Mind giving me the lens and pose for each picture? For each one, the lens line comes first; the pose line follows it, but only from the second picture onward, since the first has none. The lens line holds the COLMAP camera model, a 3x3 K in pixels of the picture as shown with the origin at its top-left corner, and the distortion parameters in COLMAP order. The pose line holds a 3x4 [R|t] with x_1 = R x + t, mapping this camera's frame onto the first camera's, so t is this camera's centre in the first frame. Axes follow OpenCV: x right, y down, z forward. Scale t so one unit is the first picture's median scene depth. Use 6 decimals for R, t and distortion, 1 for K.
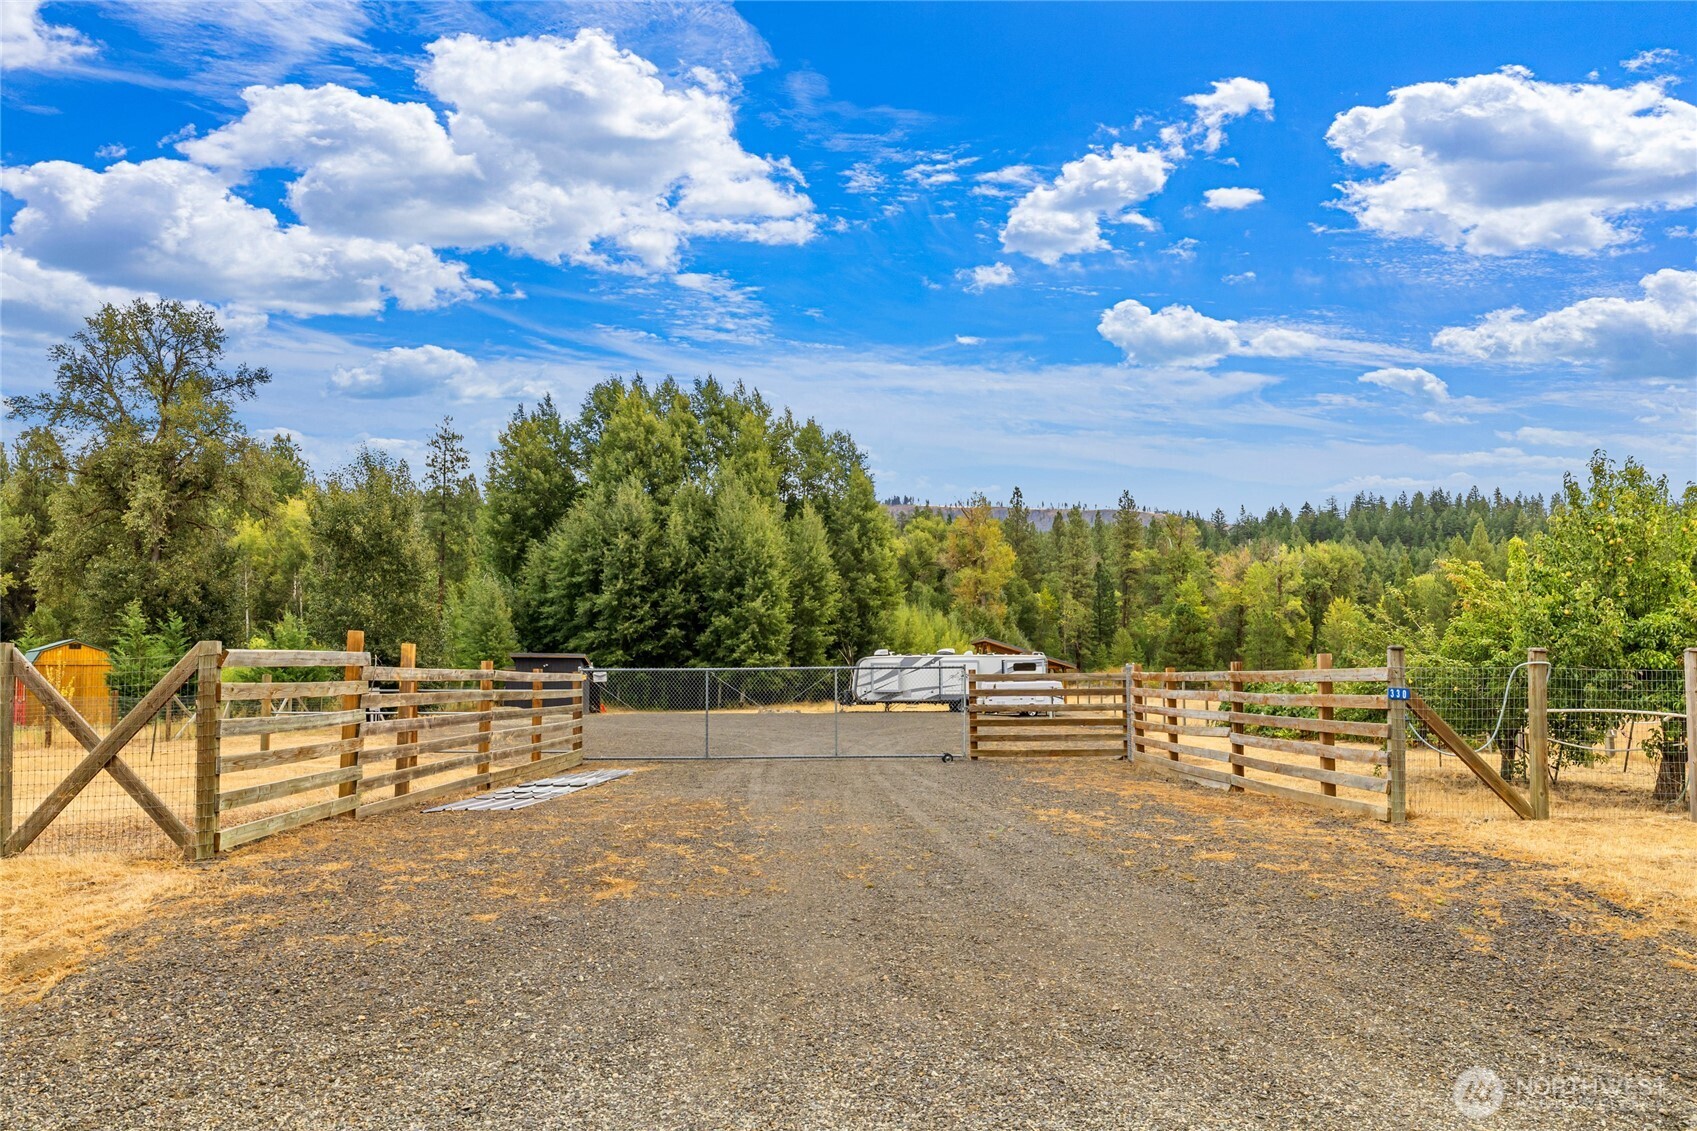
lens RADIAL K [[1176.0, 0, 848.5], [0, 1176.0, 565.5], [0, 0, 1]] dist [-0.000624, 0.000414]
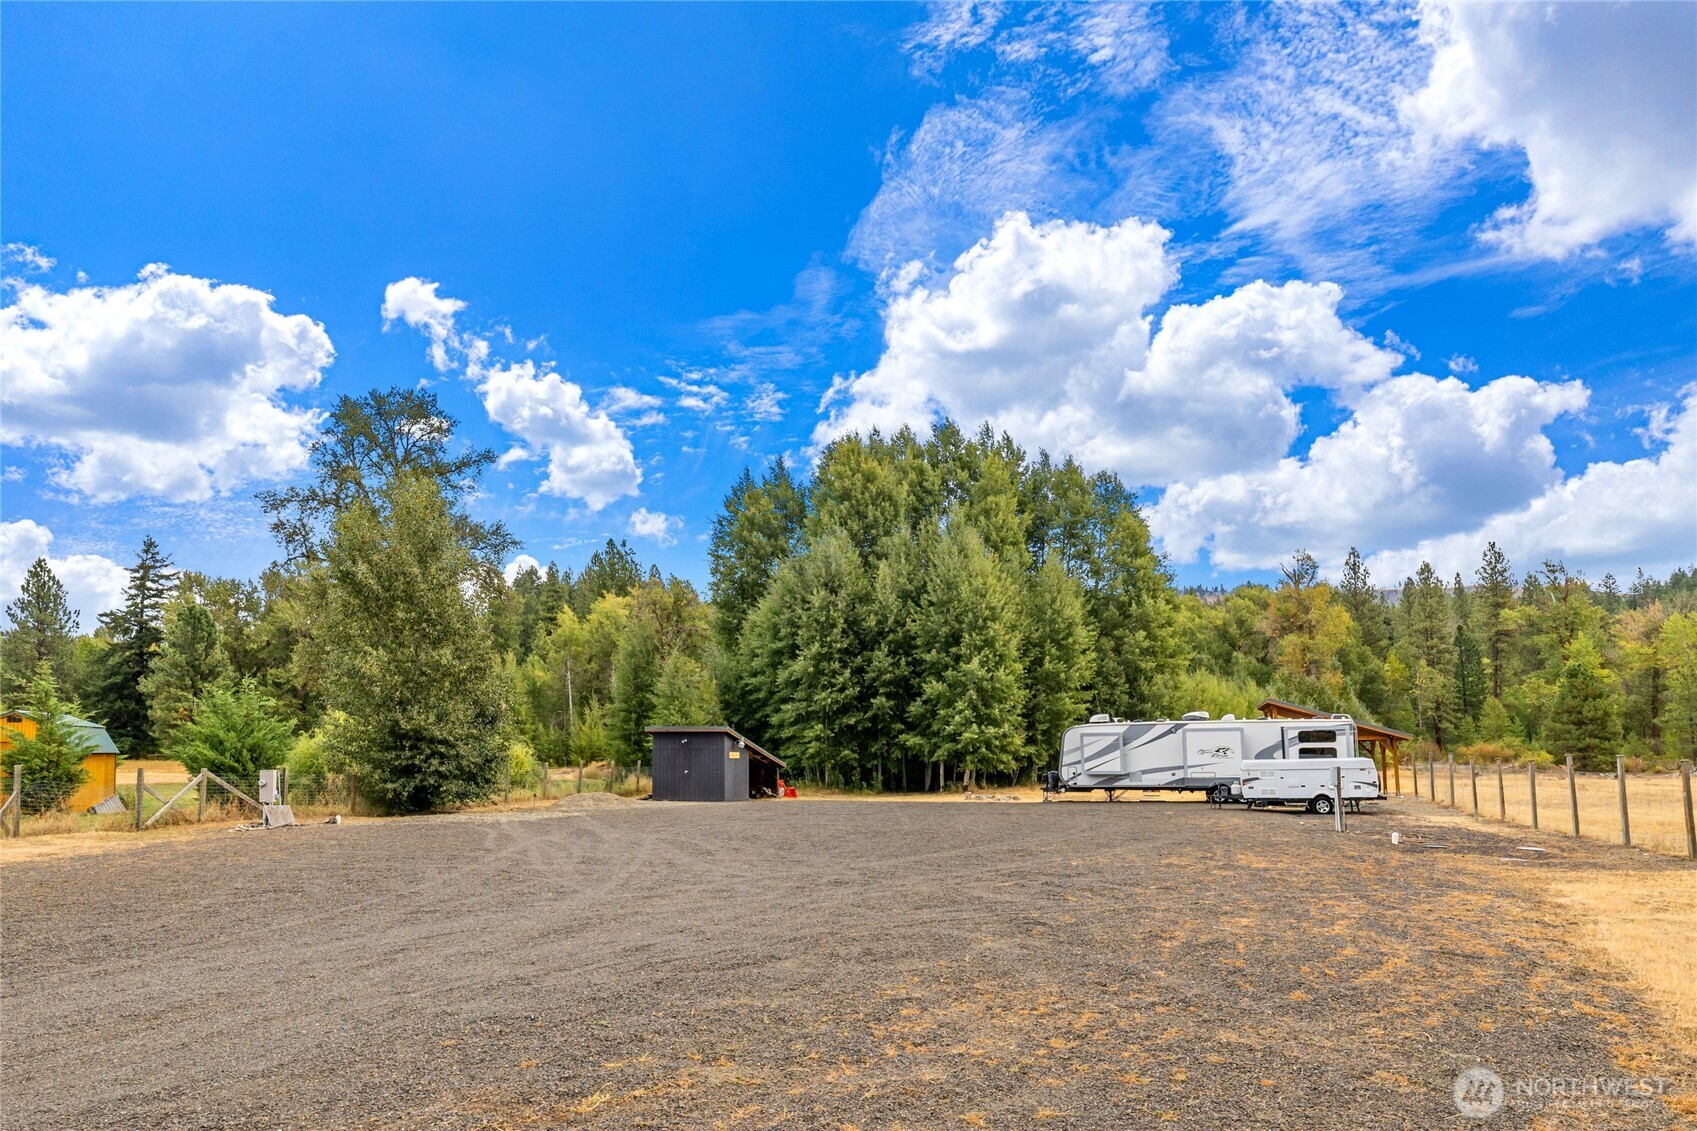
lens RADIAL K [[1015.8, 0, 848.9], [0, 1015.8, 650.5], [0, 0, 1]] dist [-0.000308, 0.000710]
pose [[0.943166, -0.038362, -0.330101, 0.066294], [0.035214, 0.999259, -0.015514, 0.027102], [0.330451, 0.003008, 0.943818, 0.270352]]
